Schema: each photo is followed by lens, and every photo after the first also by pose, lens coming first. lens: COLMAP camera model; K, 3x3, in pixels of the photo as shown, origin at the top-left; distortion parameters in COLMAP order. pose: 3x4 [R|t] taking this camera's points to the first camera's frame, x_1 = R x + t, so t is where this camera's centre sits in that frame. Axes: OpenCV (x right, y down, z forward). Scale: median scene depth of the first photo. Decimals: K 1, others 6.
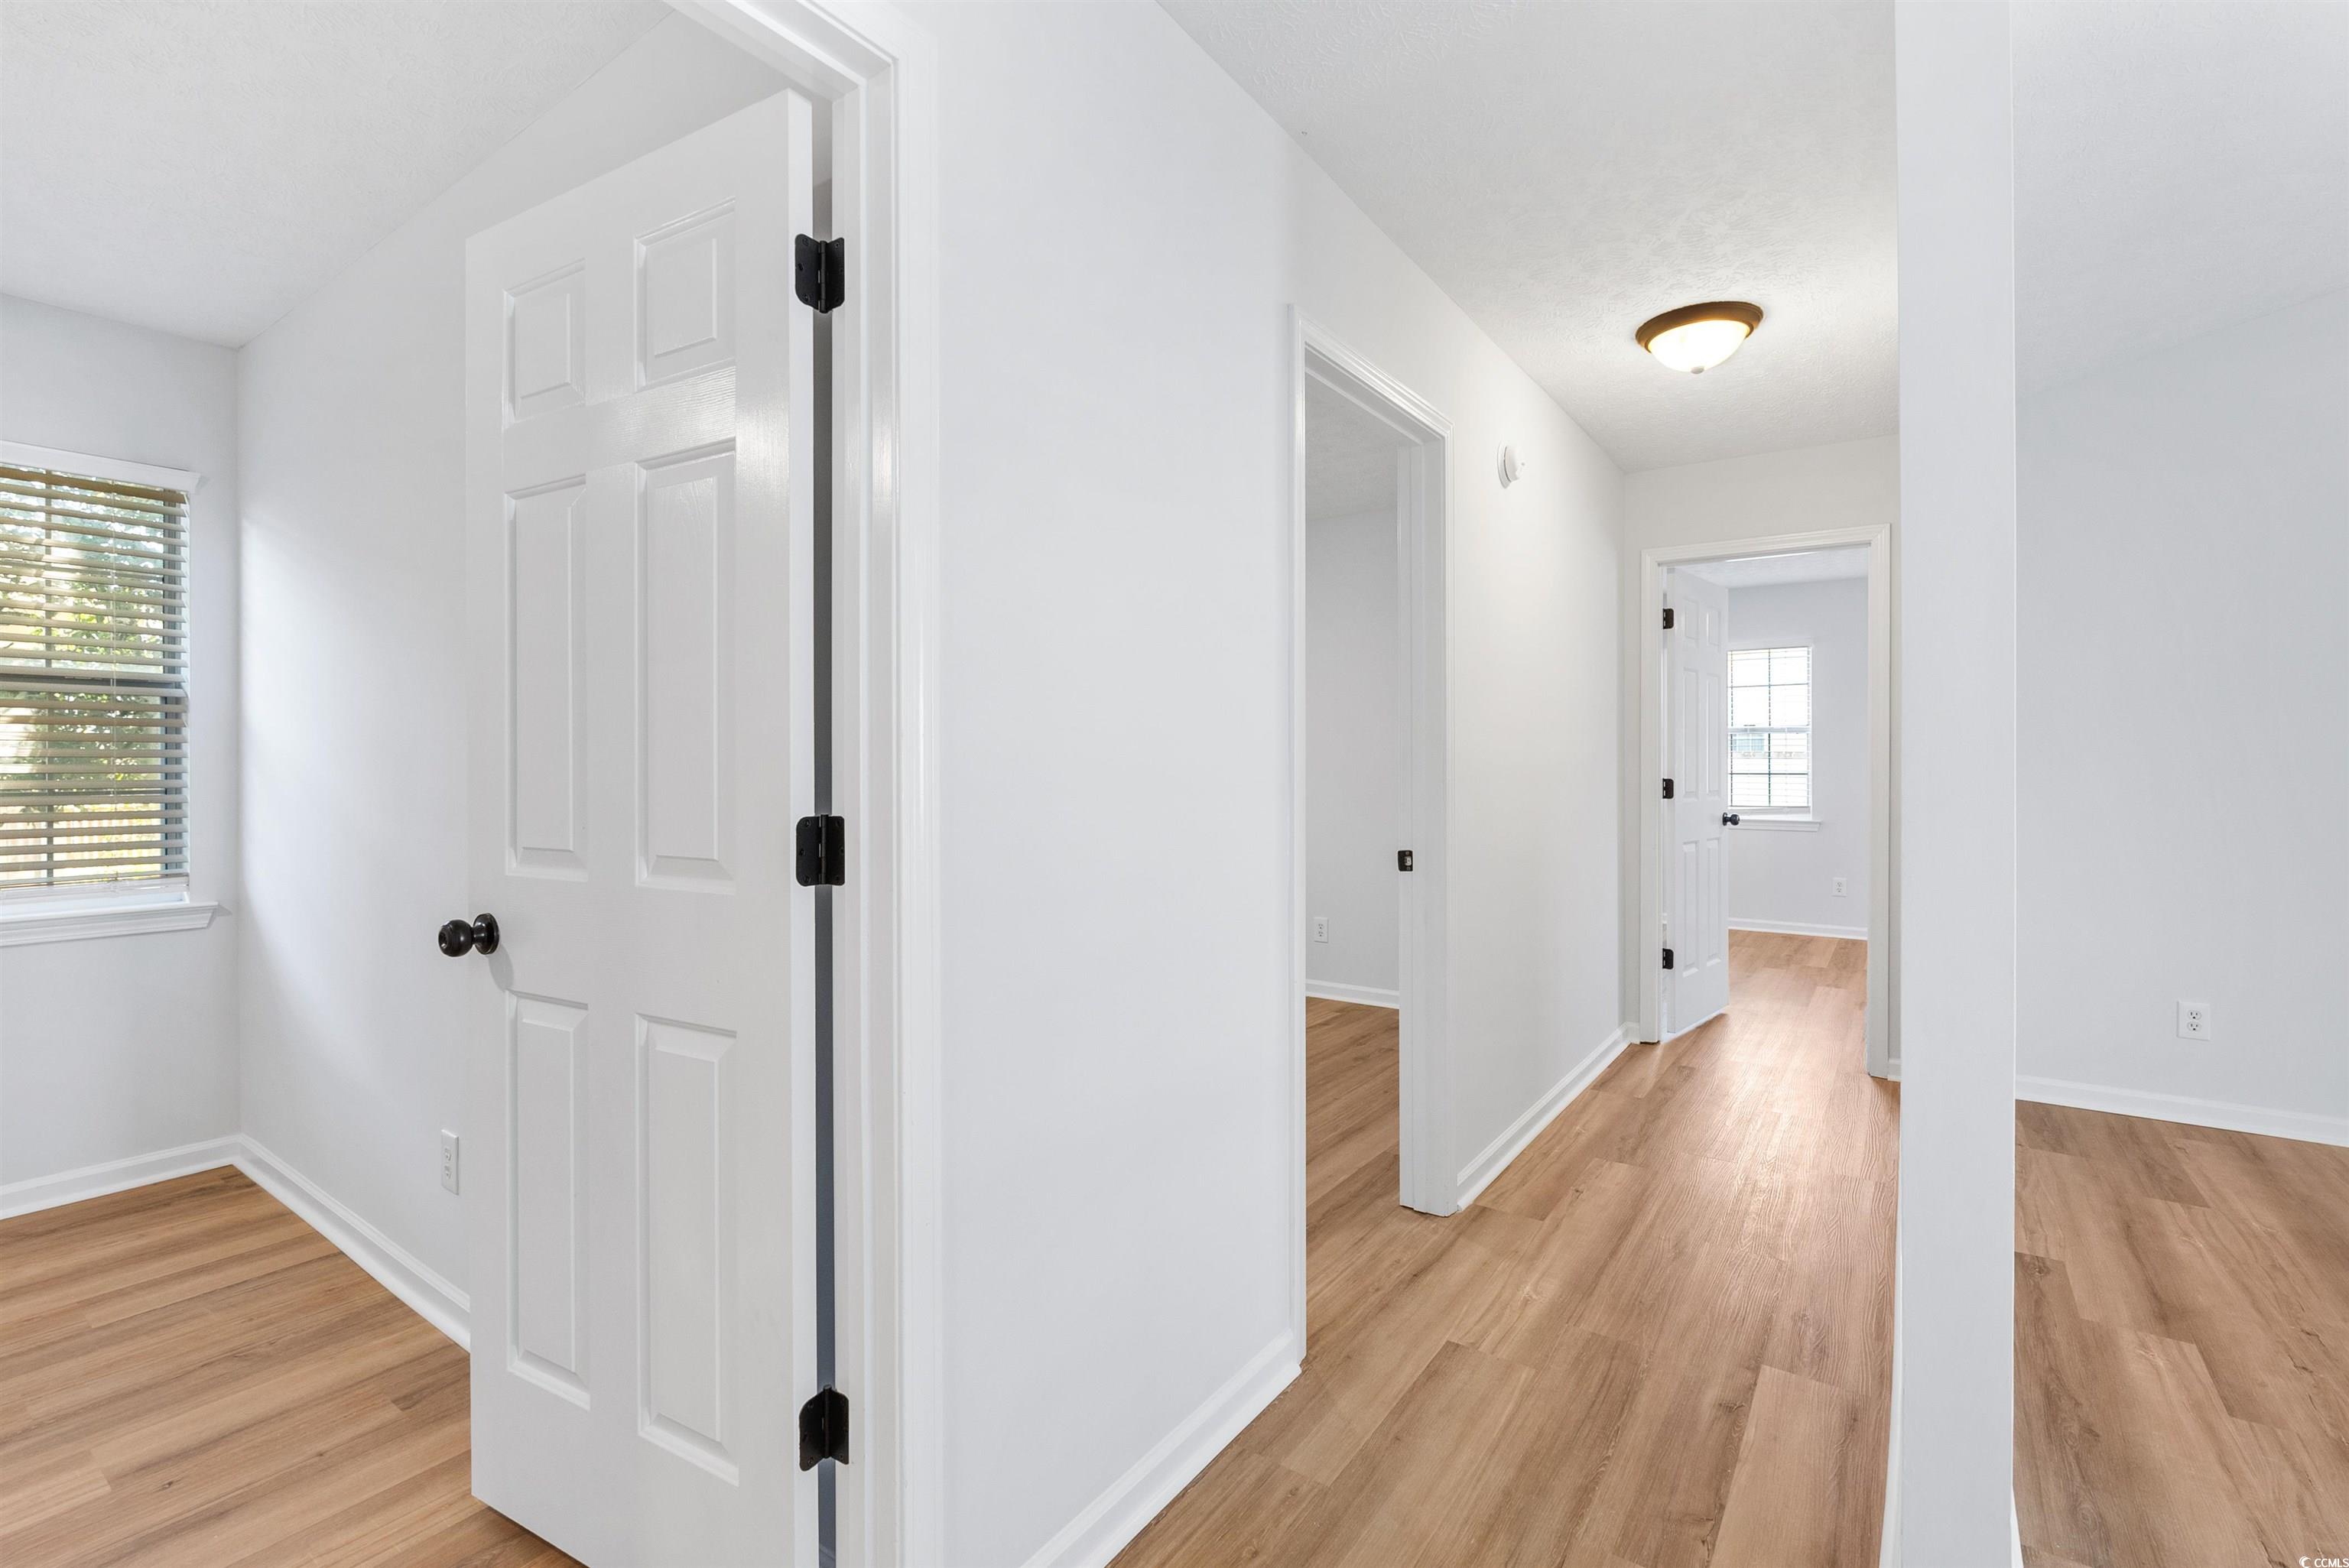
lens RADIAL K [[1044.8, 0, 1177.5], [0, 1044.8, 775.6], [0, 0, 1]] dist [-0.000388, -0.000355]
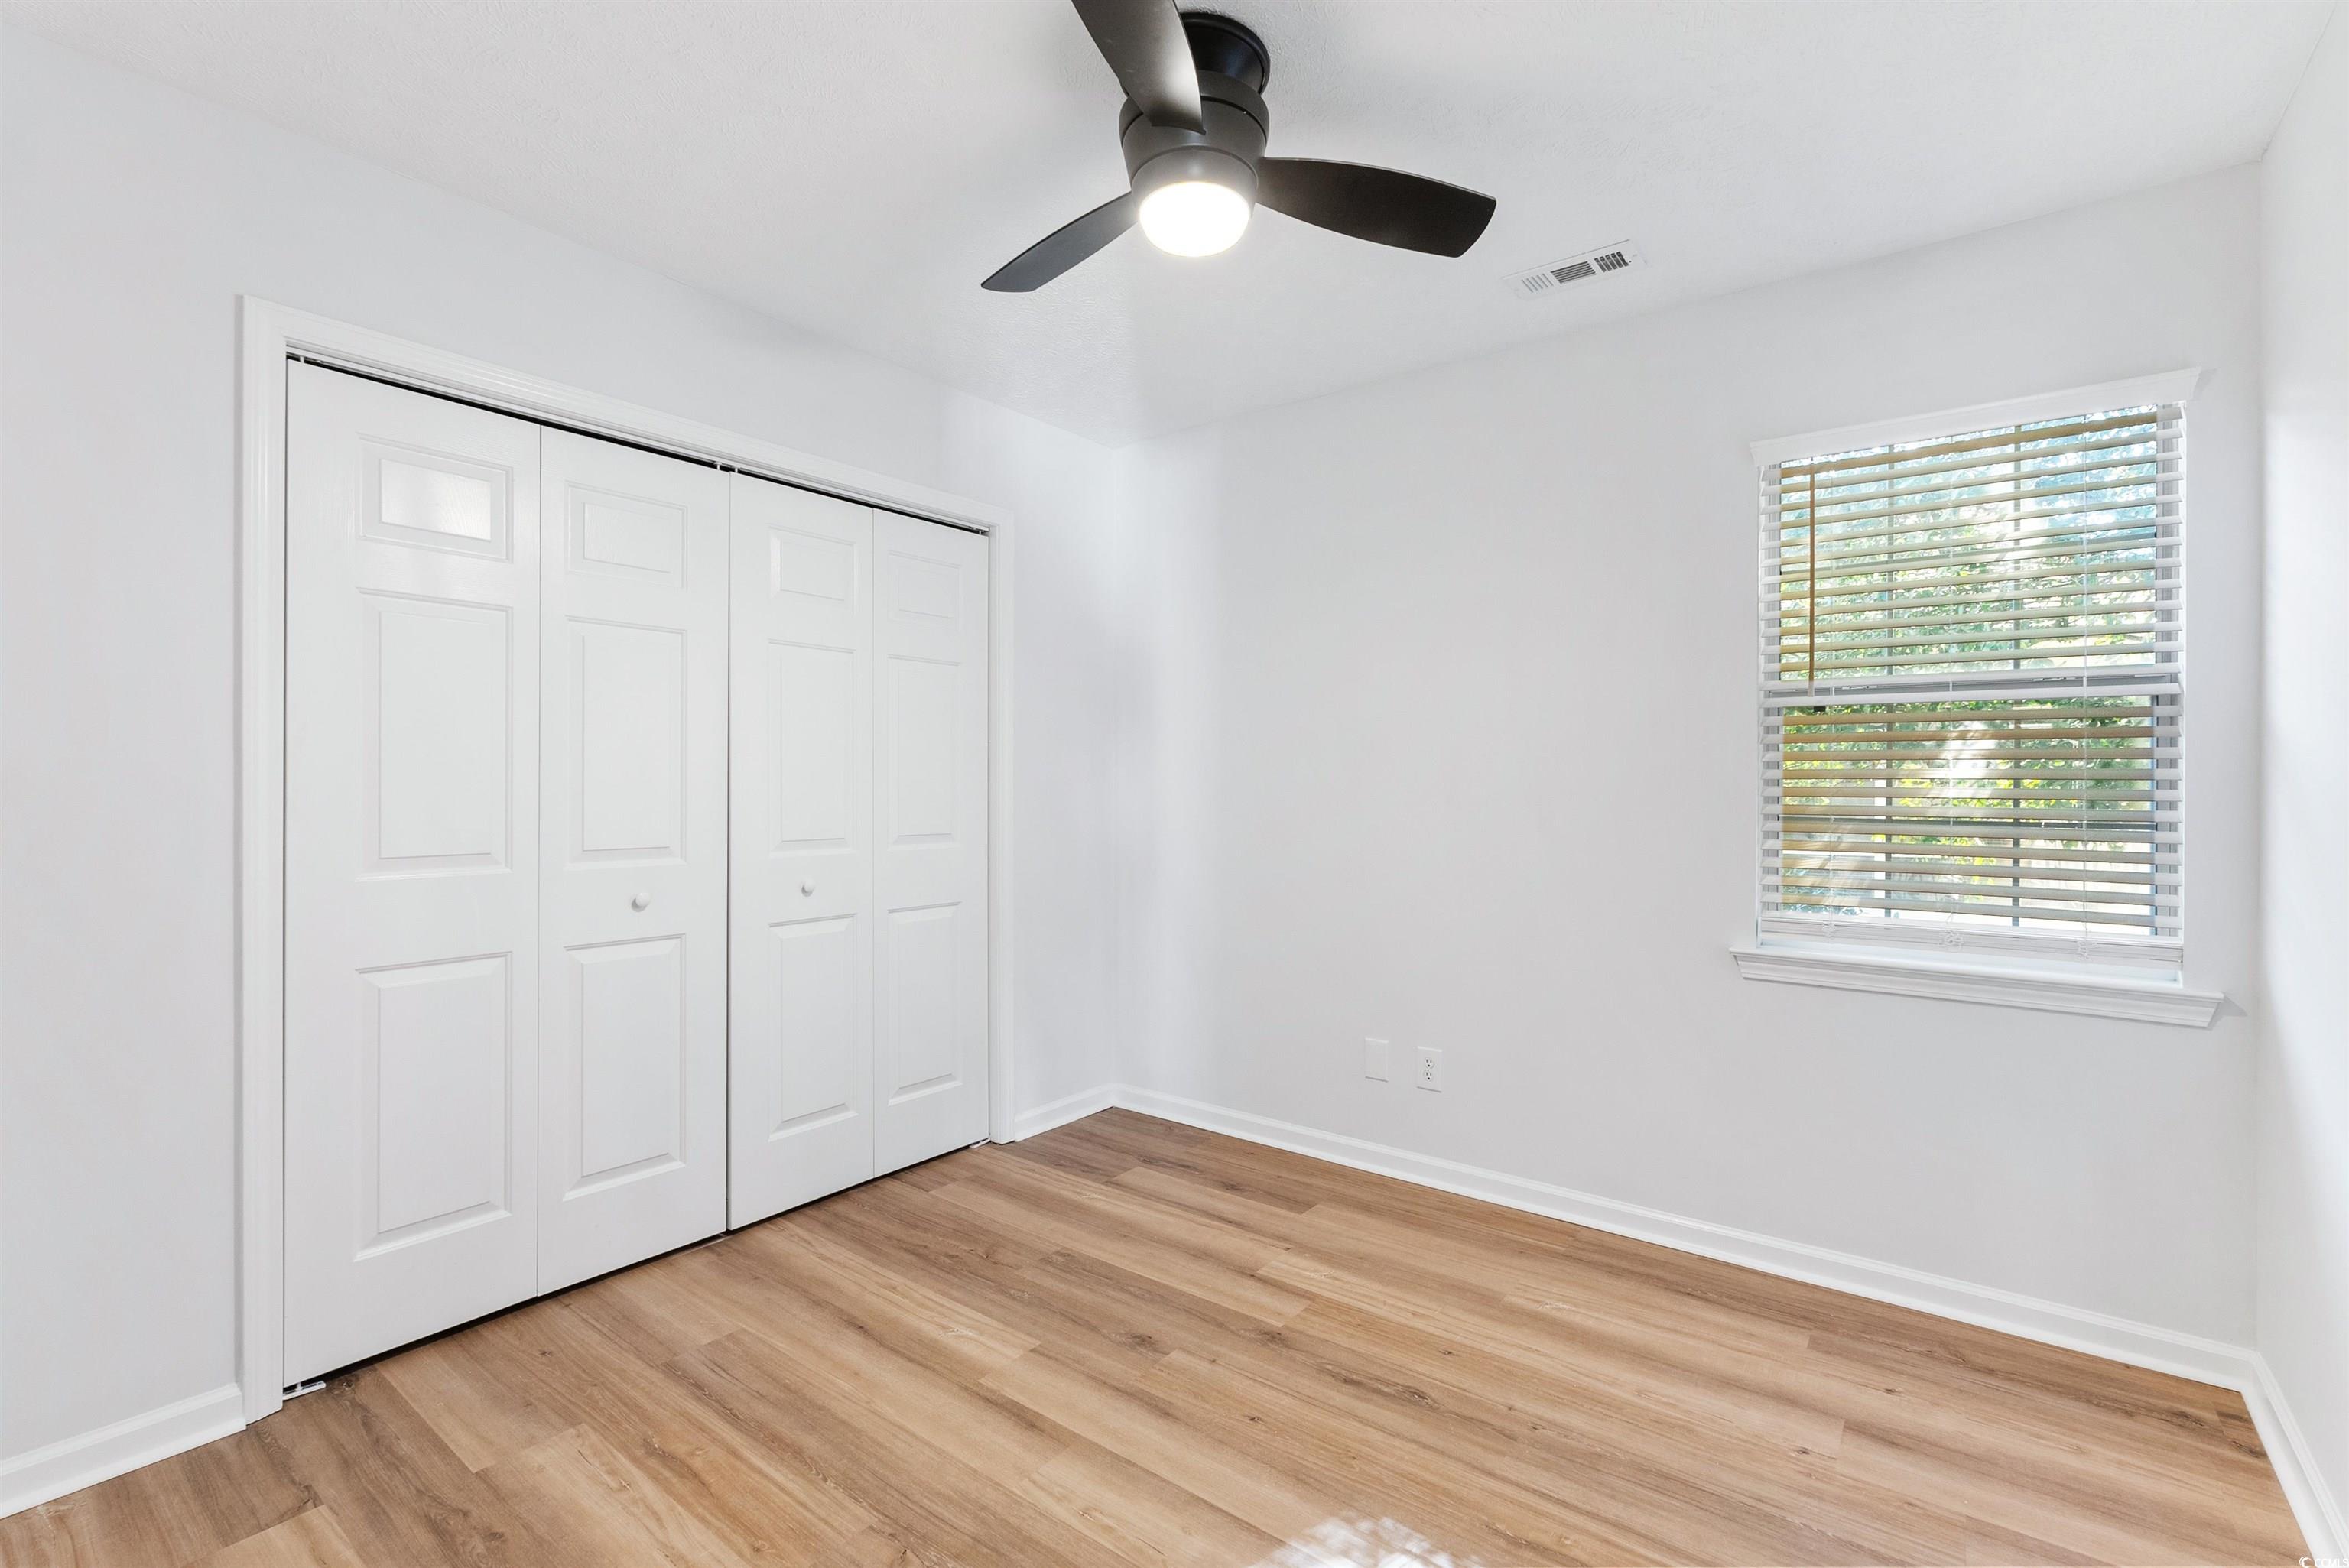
lens RADIAL K [[1044.8, 0, 1177.7], [0, 1044.8, 790.1], [0, 0, 1]] dist [-0.000388, -0.000355]
pose [[-0.025139, -0.004317, -0.999675, -0.233383], [-0.024990, 0.999681, -0.003688, 0.009333], [0.999372, 0.024890, -0.025238, 0.346280]]
